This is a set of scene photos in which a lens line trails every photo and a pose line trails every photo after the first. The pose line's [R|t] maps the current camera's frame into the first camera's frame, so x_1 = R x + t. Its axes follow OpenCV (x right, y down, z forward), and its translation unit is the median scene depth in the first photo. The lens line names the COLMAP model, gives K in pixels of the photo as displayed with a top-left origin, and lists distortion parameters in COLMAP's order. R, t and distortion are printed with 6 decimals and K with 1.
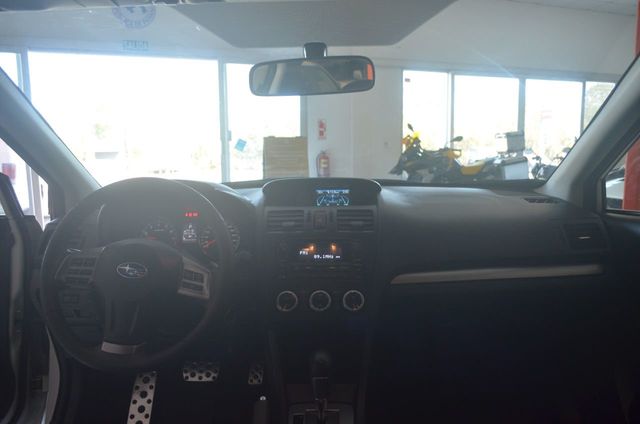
lens RADIAL K [[487.1, 0, 320.5], [0, 487.1, 214.9], [0, 0, 1]] dist [-0.028199, 0.008330]
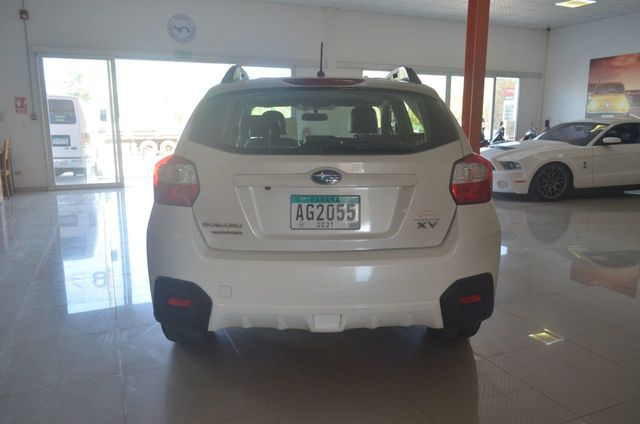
lens RADIAL K [[487.1, 0, 322.3], [0, 487.1, 212.3], [0, 0, 1]] dist [-0.028199, 0.008330]
pose [[0.998386, 0.004829, 0.056591, -0.025722], [-0.007607, 0.998771, 0.048967, 0.054095], [-0.056285, -0.049319, 0.997196, -0.471222]]
